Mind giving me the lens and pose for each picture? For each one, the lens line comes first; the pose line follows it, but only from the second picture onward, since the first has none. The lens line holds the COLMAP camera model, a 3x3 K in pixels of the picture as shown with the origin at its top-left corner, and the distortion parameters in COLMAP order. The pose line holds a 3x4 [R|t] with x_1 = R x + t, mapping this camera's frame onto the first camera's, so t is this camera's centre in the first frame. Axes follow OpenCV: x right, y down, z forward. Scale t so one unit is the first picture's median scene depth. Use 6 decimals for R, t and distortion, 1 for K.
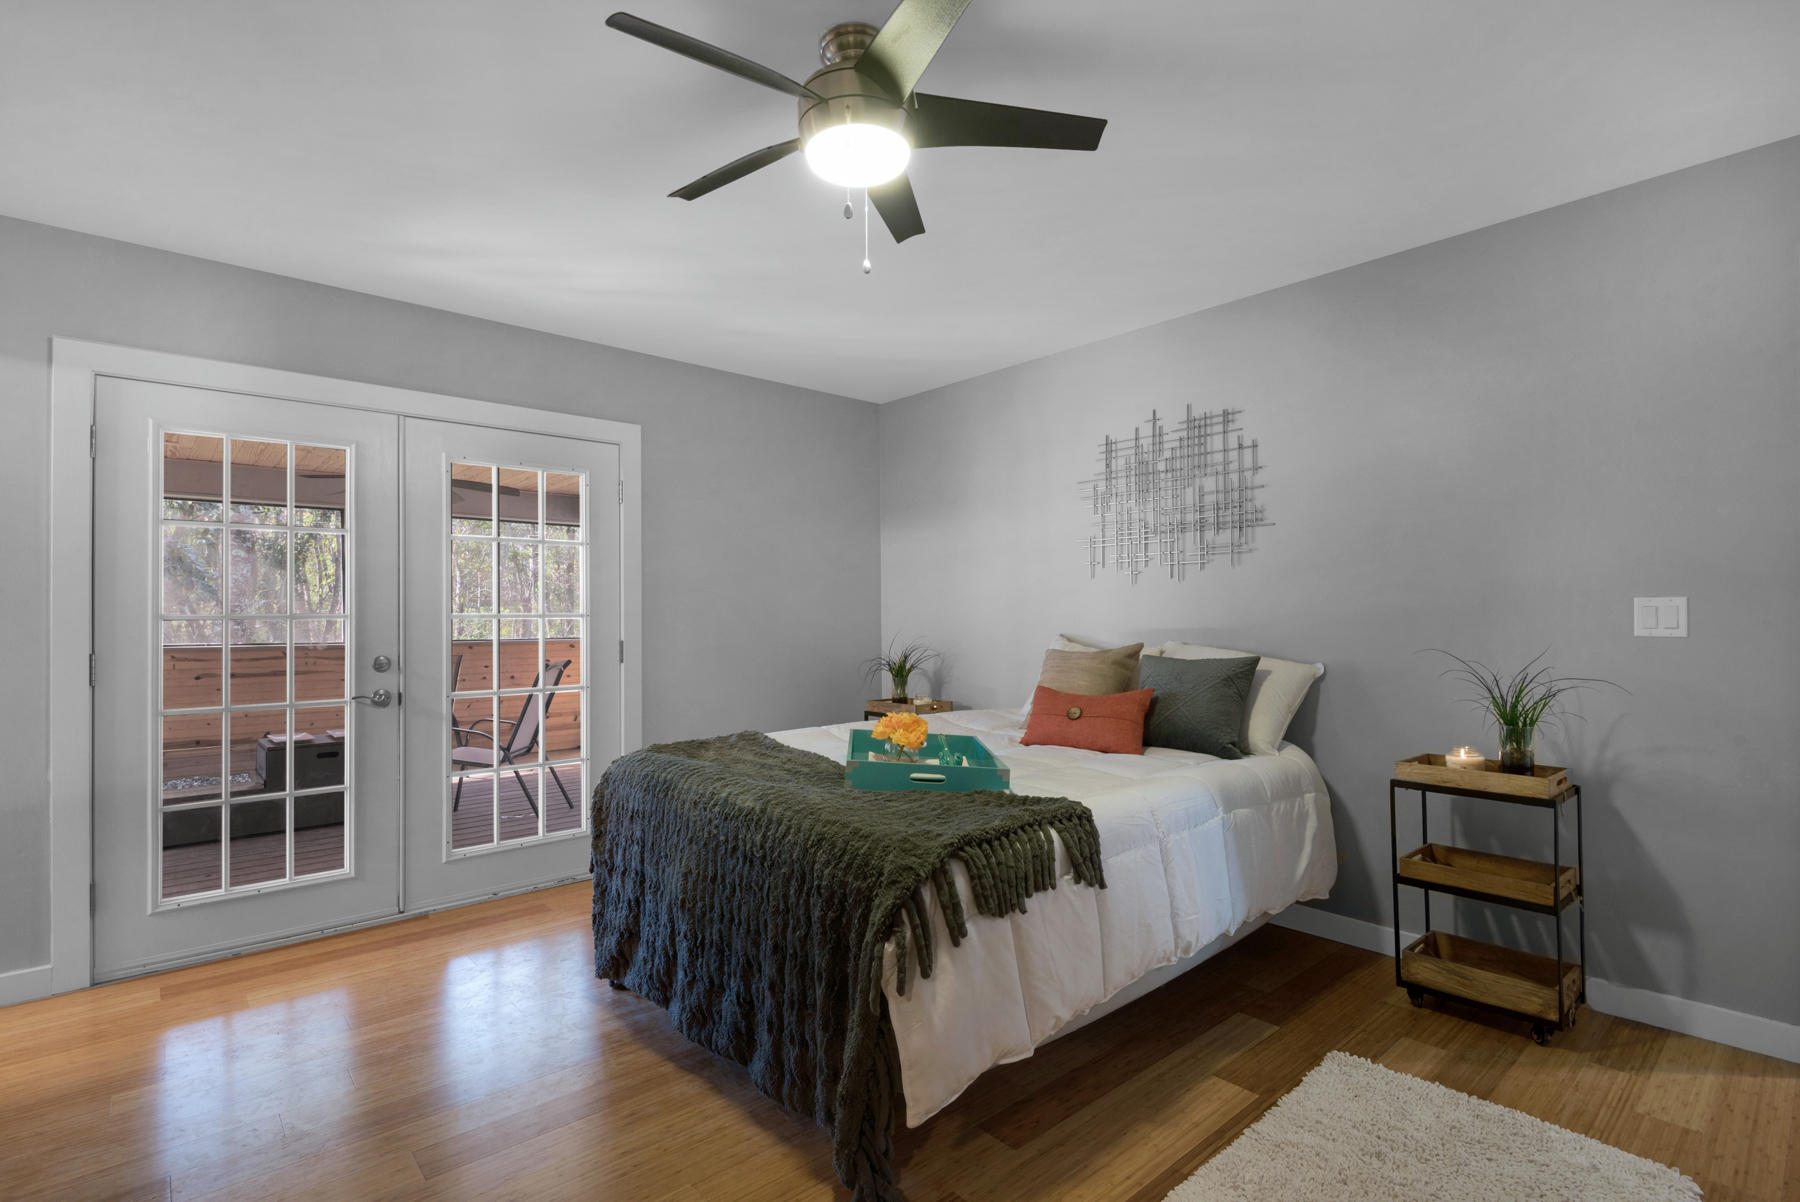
lens RADIAL K [[858.3, 0, 894.5], [0, 858.3, 587.3], [0, 0, 1]] dist [0.002570, -0.008709]
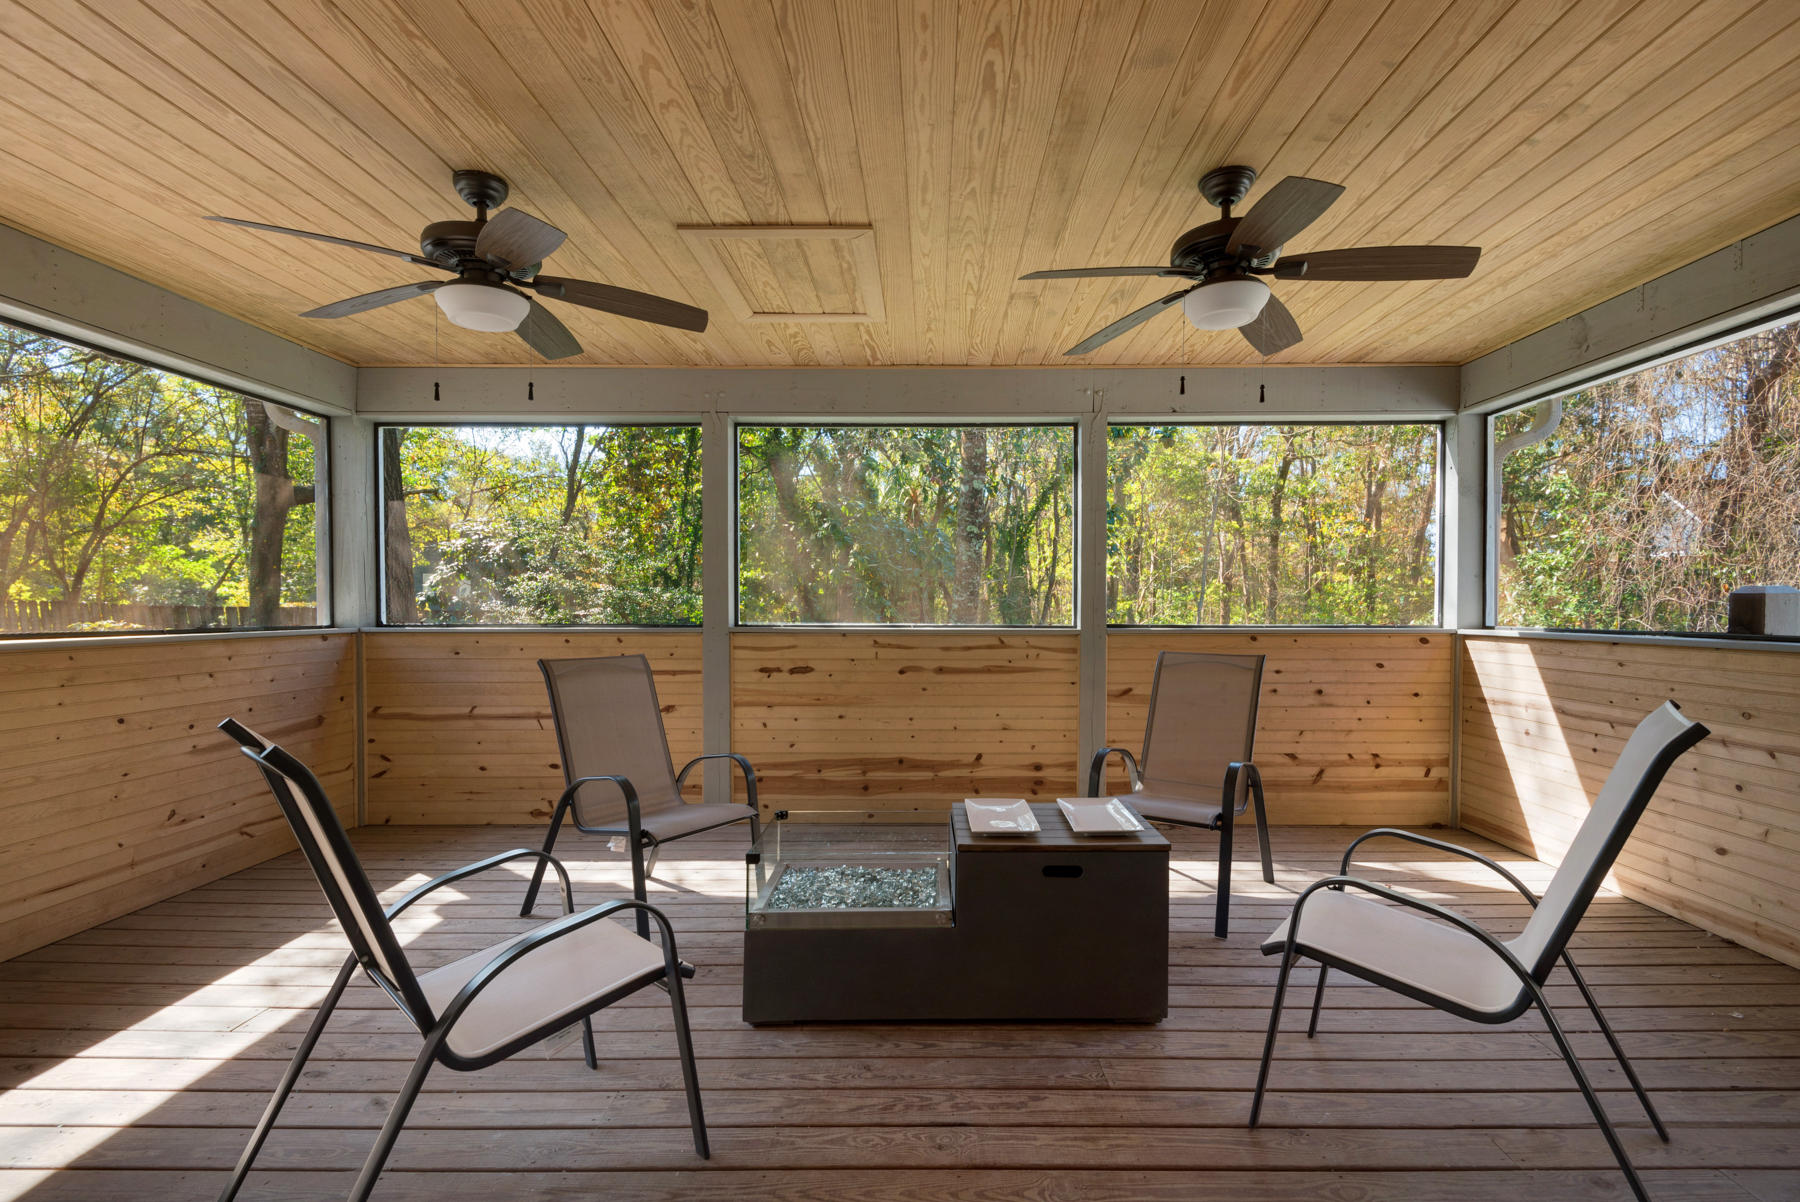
lens RADIAL K [[826.1, 0, 900.0], [0, 826.1, 601.0], [0, 0, 1]] dist [0.018689, -0.000158]
pose [[0.726679, 0.008855, -0.686921, -0.321942], [0.019018, 0.999274, 0.033000, 0.021334], [0.686714, -0.037044, 0.725983, 0.475957]]
